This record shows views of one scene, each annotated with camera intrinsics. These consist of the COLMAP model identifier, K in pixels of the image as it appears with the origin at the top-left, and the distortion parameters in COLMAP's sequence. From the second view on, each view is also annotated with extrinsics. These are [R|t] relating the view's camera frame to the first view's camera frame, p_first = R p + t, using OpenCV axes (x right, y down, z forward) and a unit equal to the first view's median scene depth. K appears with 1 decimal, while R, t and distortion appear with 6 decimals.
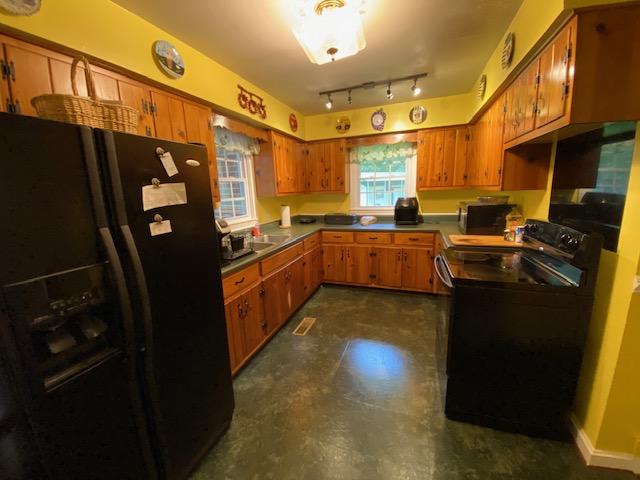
lens RADIAL K [[260.9, 0, 320.0], [0, 260.9, 240.0], [0, 0, 1]] dist [0.029801, -0.025686]
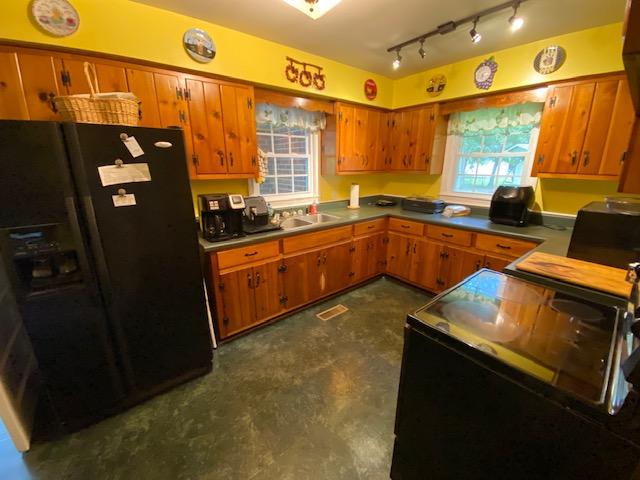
lens RADIAL K [[260.9, 0, 320.0], [0, 260.9, 240.0], [0, 0, 1]] dist [0.029801, -0.025686]
pose [[0.851244, 0.181316, -0.492452, 0.302649], [-0.130748, 0.982100, 0.135590, -0.055527], [0.508222, -0.051033, 0.859713, 0.145572]]
